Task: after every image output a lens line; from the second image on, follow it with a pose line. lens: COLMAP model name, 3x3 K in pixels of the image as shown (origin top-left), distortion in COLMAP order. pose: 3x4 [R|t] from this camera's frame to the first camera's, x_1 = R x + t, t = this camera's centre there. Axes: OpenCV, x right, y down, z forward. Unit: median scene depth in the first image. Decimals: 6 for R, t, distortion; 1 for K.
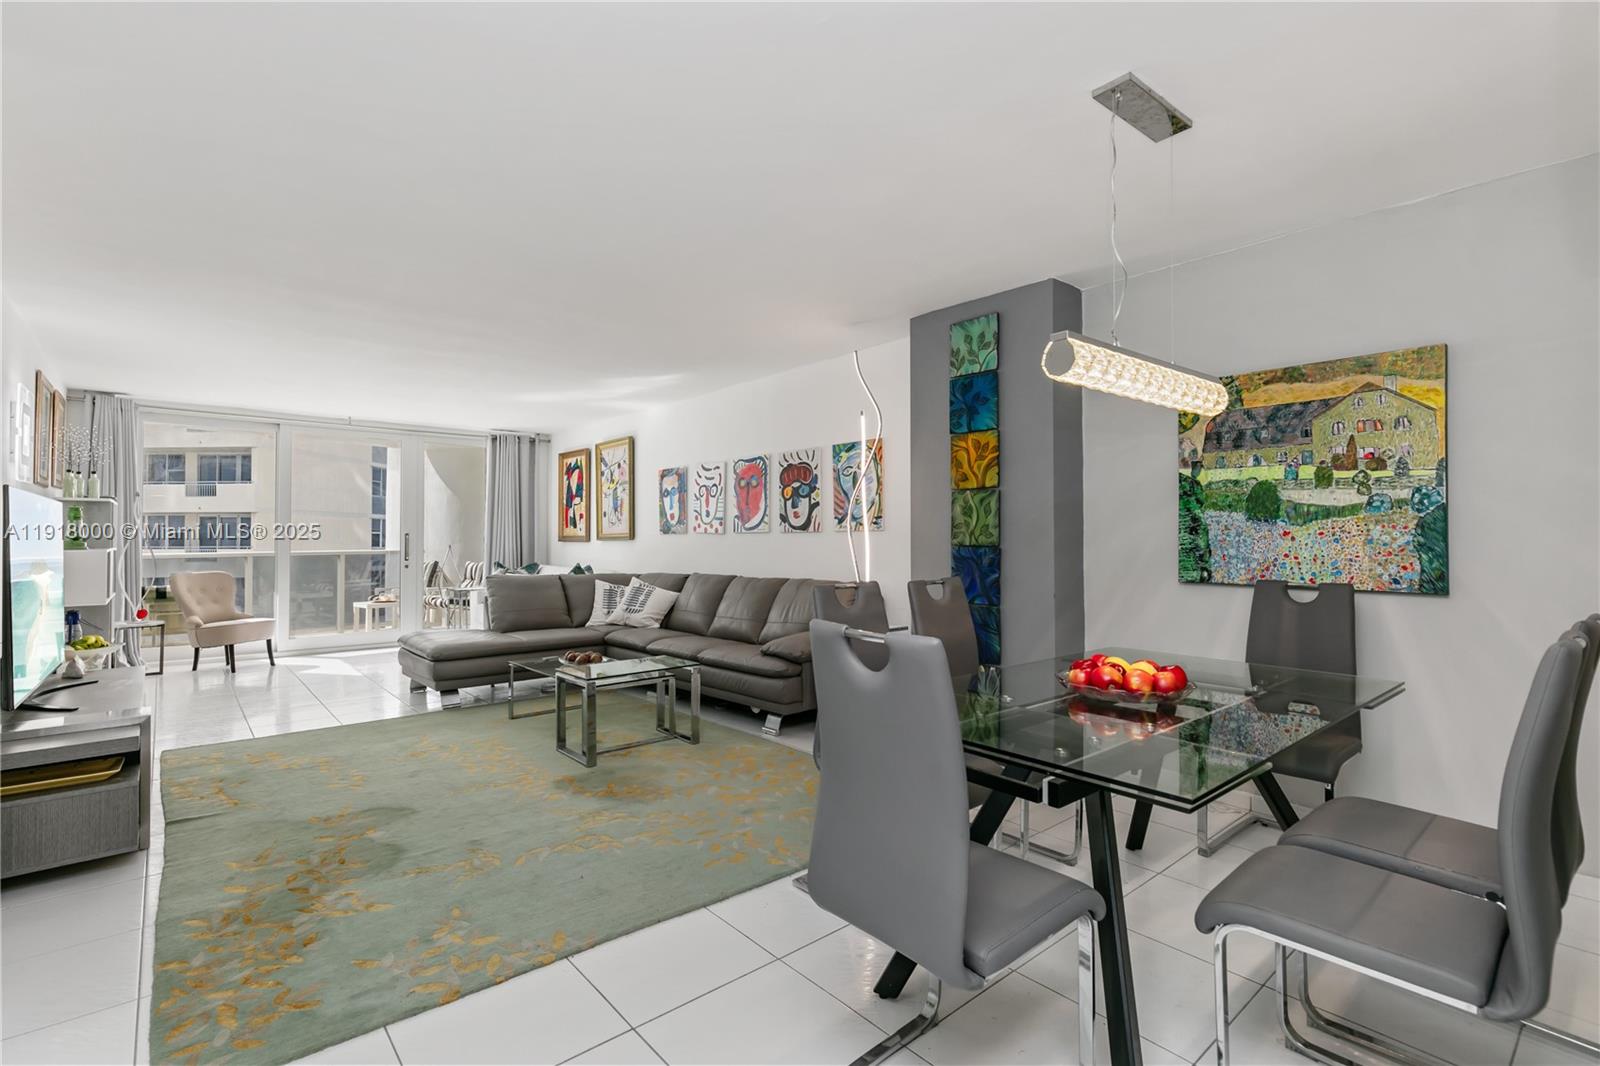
lens RADIAL K [[734.8, 0, 790.4], [0, 734.8, 531.2], [0, 0, 1]] dist [0.004171, -0.000441]
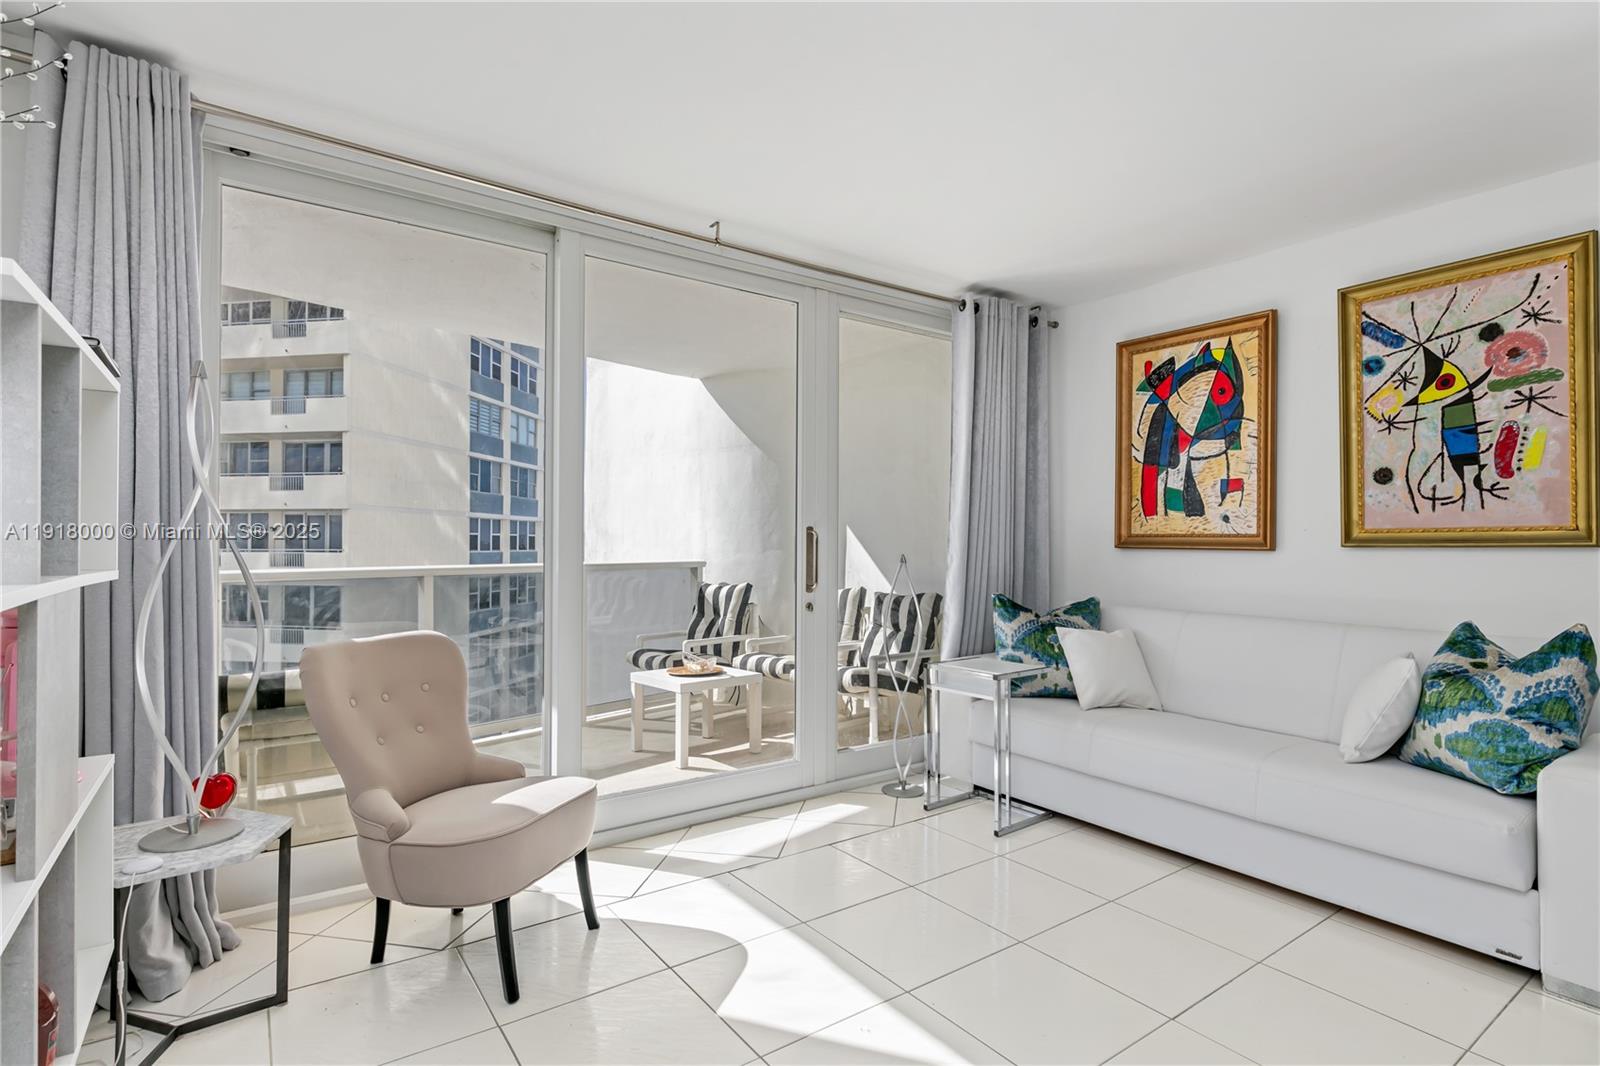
lens RADIAL K [[779.5, 0, 794.3], [0, 779.5, 545.6], [0, 0, 1]] dist [-0.003487, -0.000419]
pose [[0.996124, 0.004399, -0.087848, -0.480846], [-0.003277, 0.999911, 0.012911, 0.007619], [0.087897, -0.012573, 0.996050, 0.548829]]
